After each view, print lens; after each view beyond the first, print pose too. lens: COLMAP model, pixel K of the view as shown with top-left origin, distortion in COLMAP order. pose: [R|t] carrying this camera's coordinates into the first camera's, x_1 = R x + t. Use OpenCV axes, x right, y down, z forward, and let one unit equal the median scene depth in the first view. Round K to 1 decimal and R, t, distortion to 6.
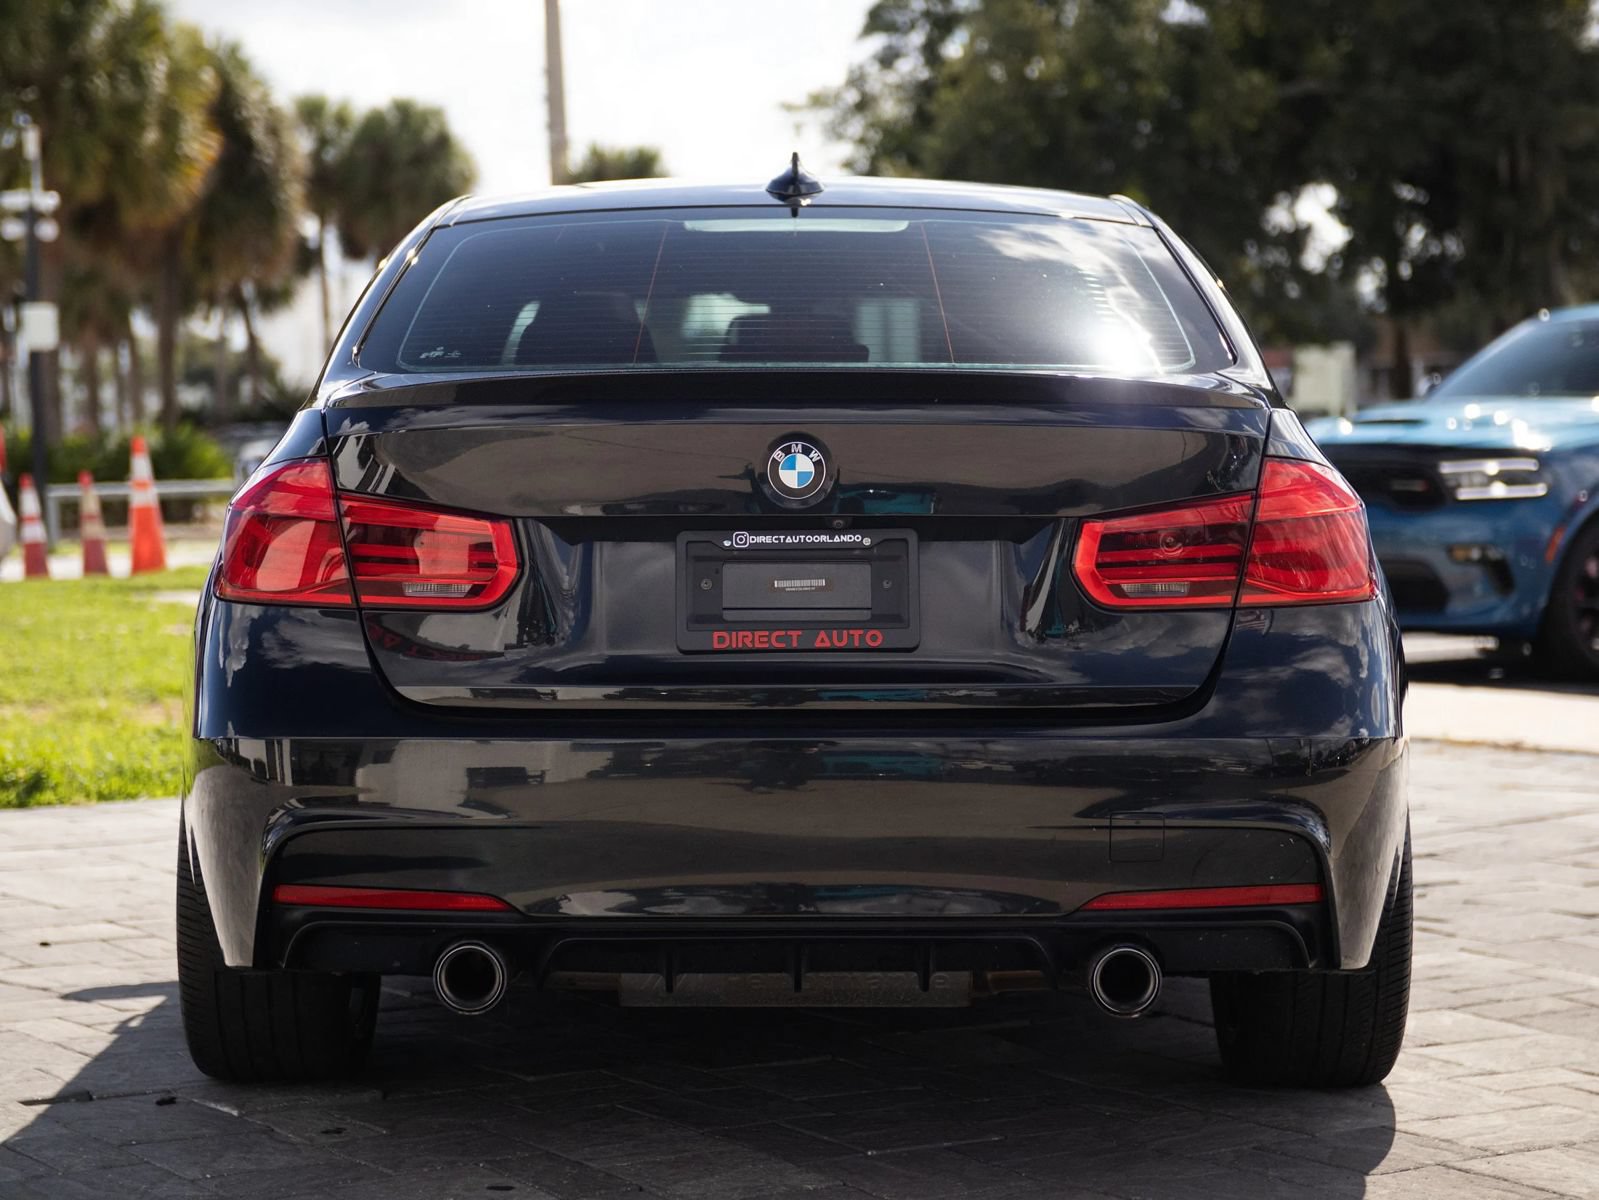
lens RADIAL K [[3648.7, 0, 799.5], [0, 3648.7, 604.2], [0, 0, 1]] dist [-0.013284, 0.000000]
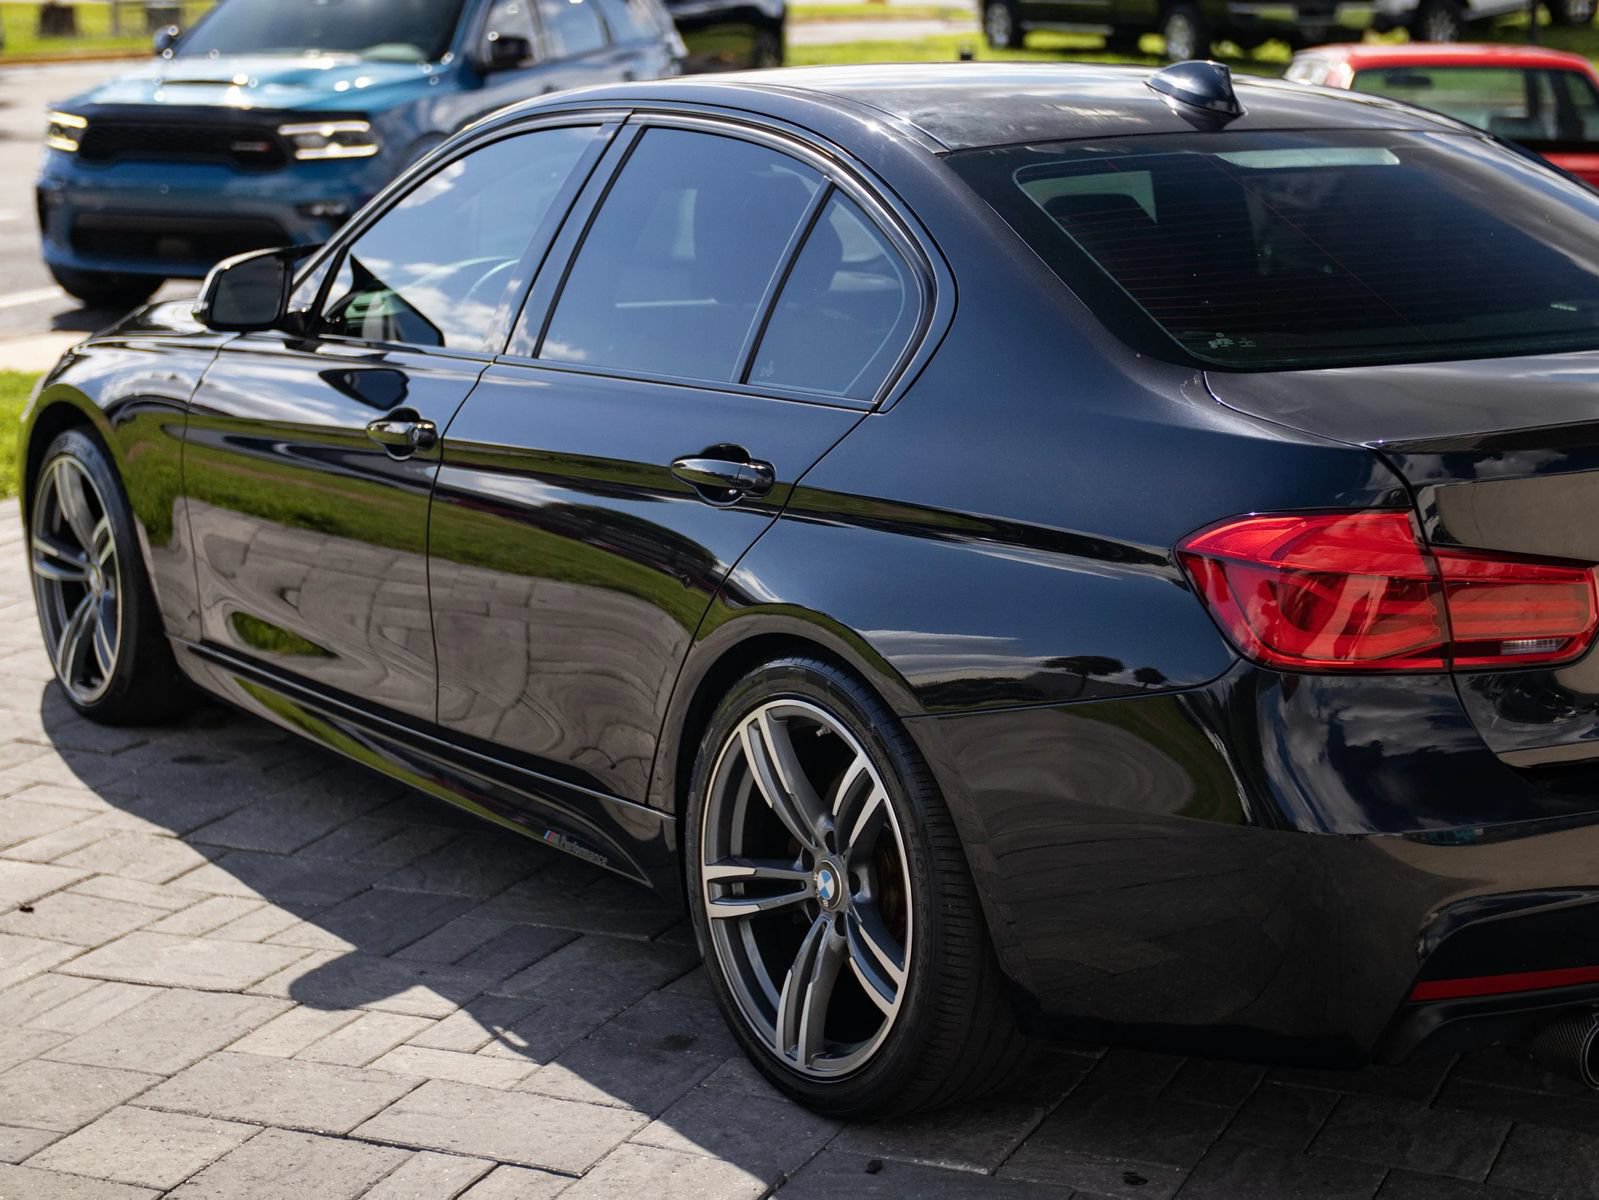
lens RADIAL K [[3115.3, 0, 786.5], [0, 3115.3, 602.3], [0, 0, 1]] dist [-0.025579, 0.000000]
pose [[0.833400, -0.103351, 0.542921, -0.686337], [0.017239, 0.986743, 0.161375, -0.146082], [-0.552401, -0.125130, 0.824133, 0.453601]]
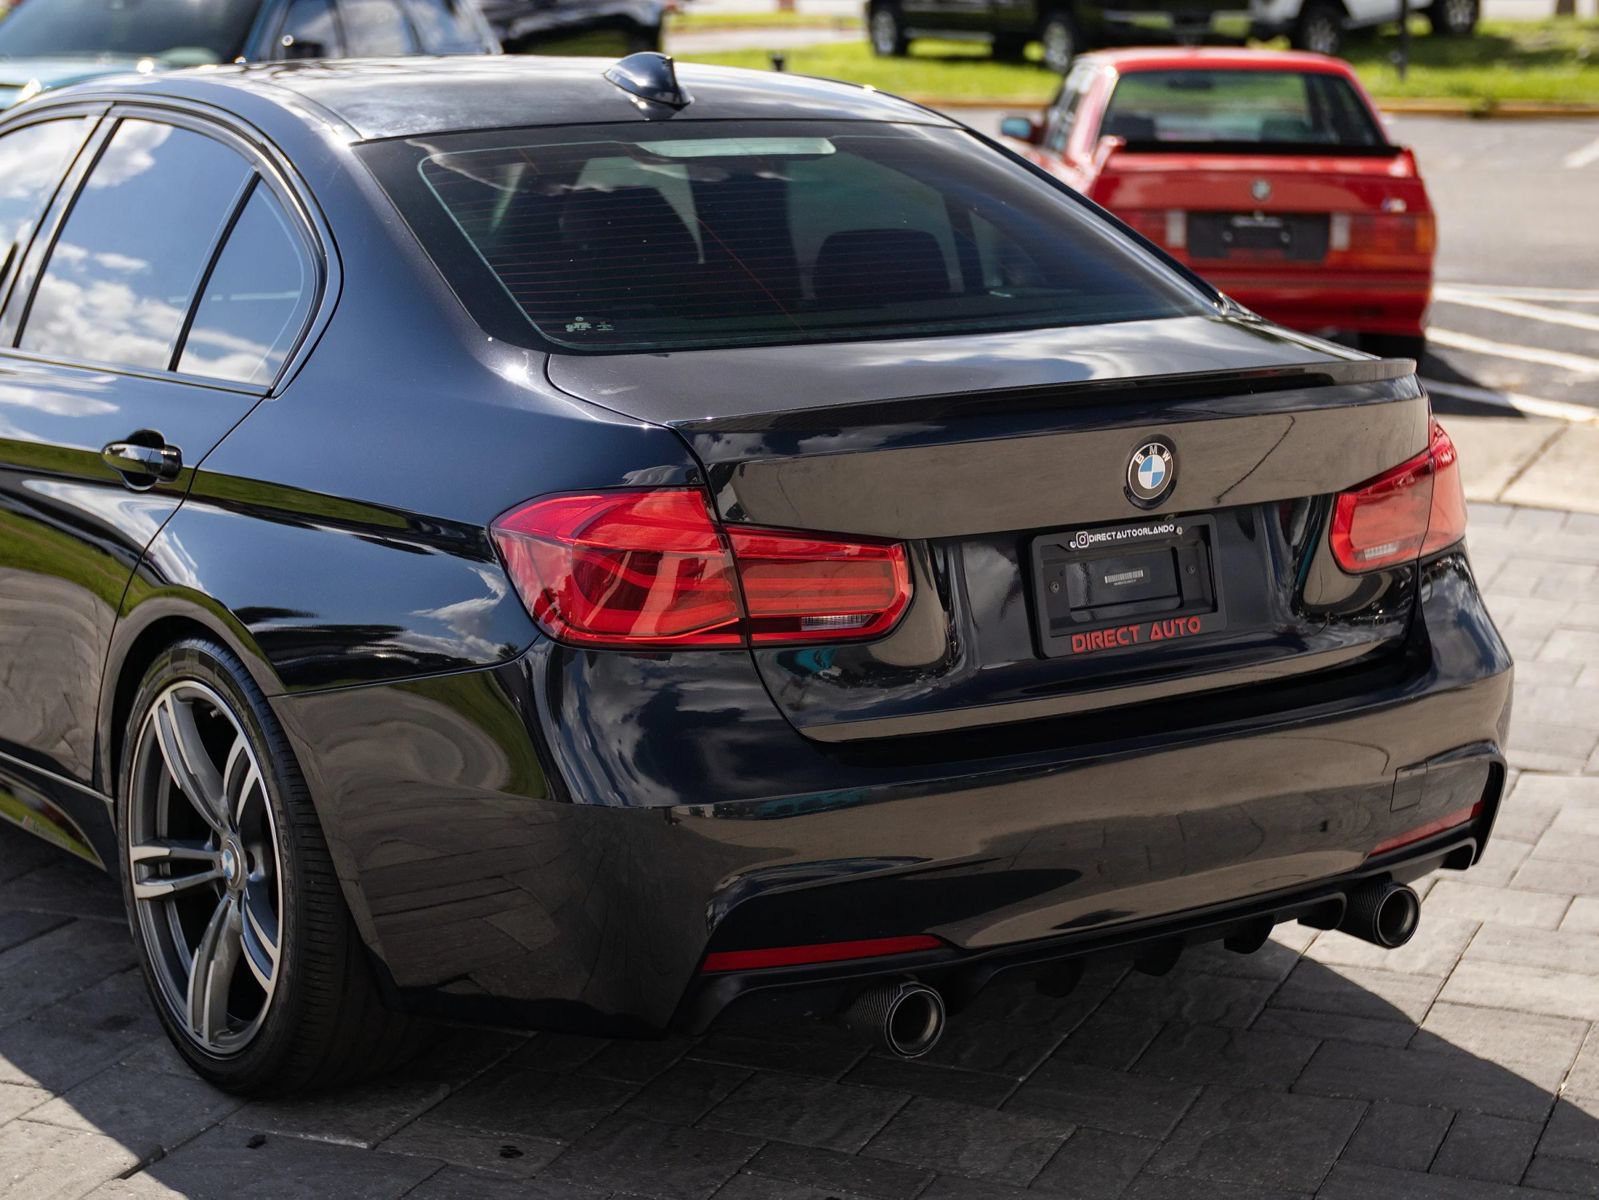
lens RADIAL K [[3115.3, 0, 811.6], [0, 3115.3, 602.1], [0, 0, 1]] dist [-0.025579, 0.000000]
pose [[0.821072, -0.103624, 0.561340, -0.556463], [0.016269, 0.987233, 0.158448, -0.137016], [-0.570592, -0.120965, 0.812276, 0.348866]]
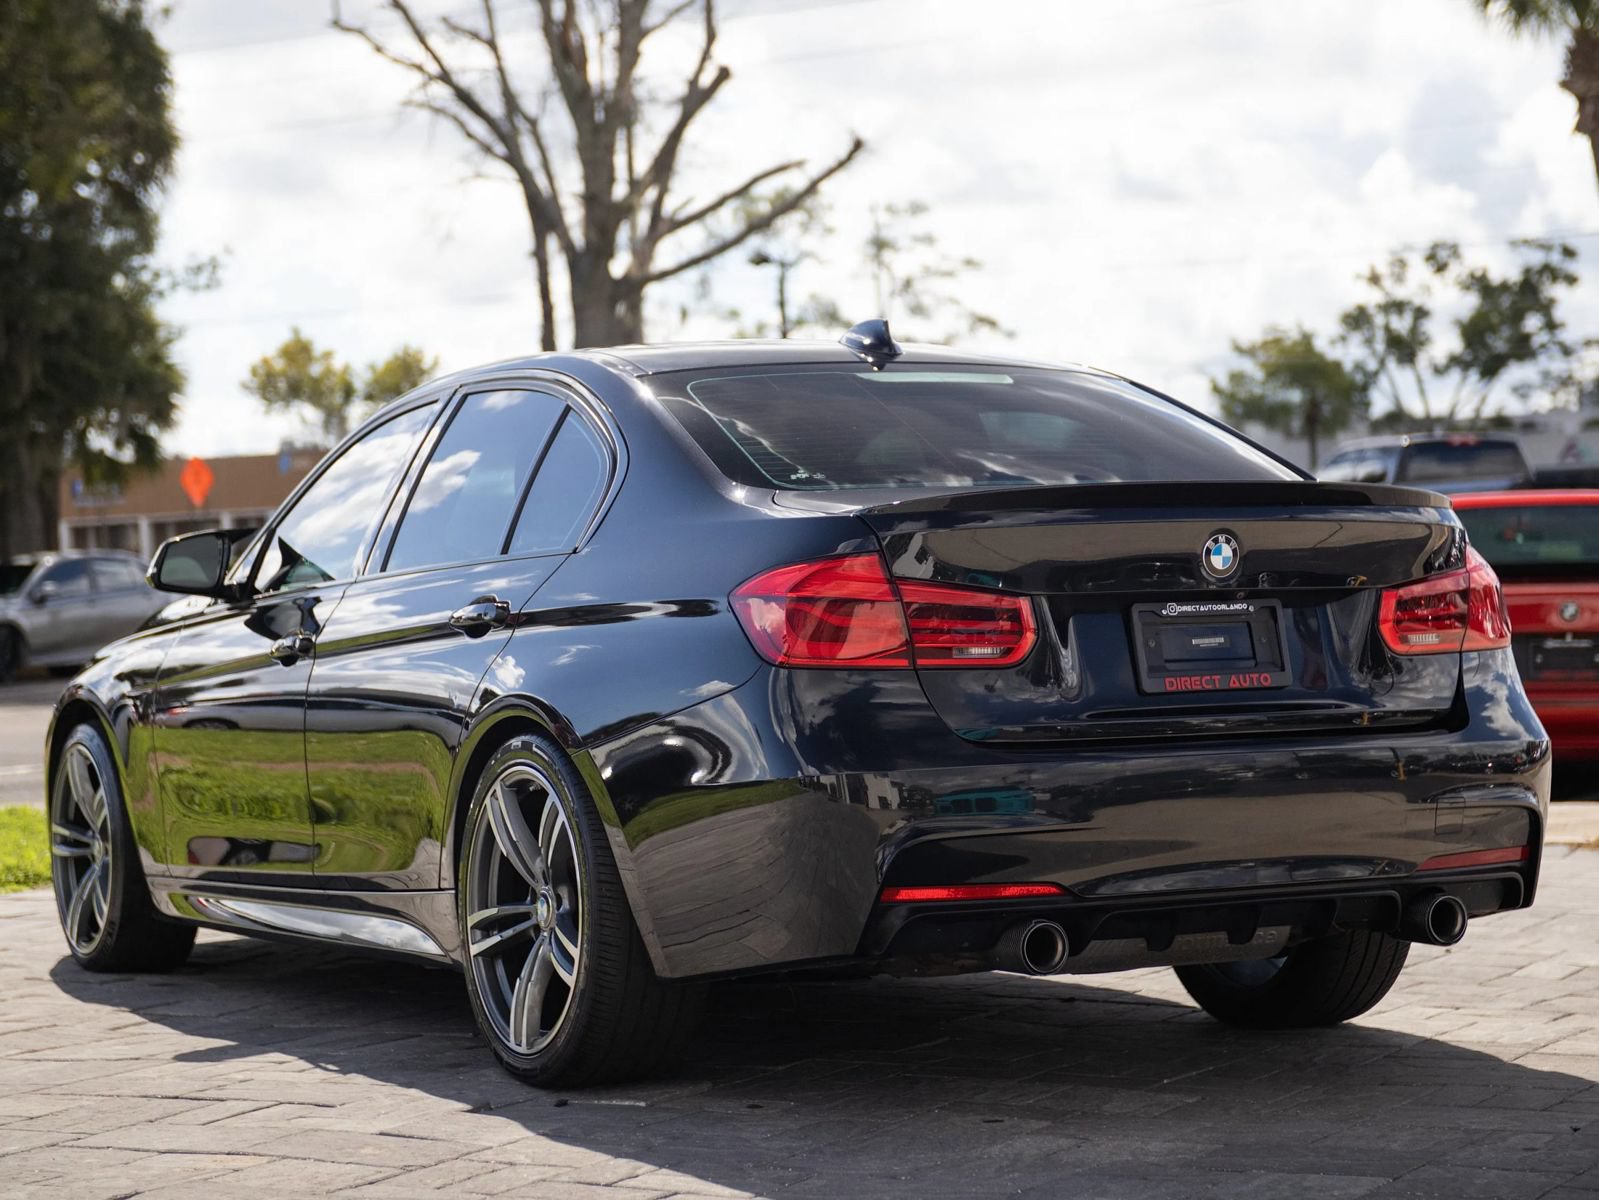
lens RADIAL K [[3648.7, 0, 791.7], [0, 3648.7, 607.4], [0, 0, 1]] dist [-0.013284, 0.000000]
pose [[0.884330, -0.019117, 0.466471, -0.759737], [0.042285, 0.998334, -0.039249, 0.028073], [-0.464943, 0.054434, 0.883665, -0.111582]]
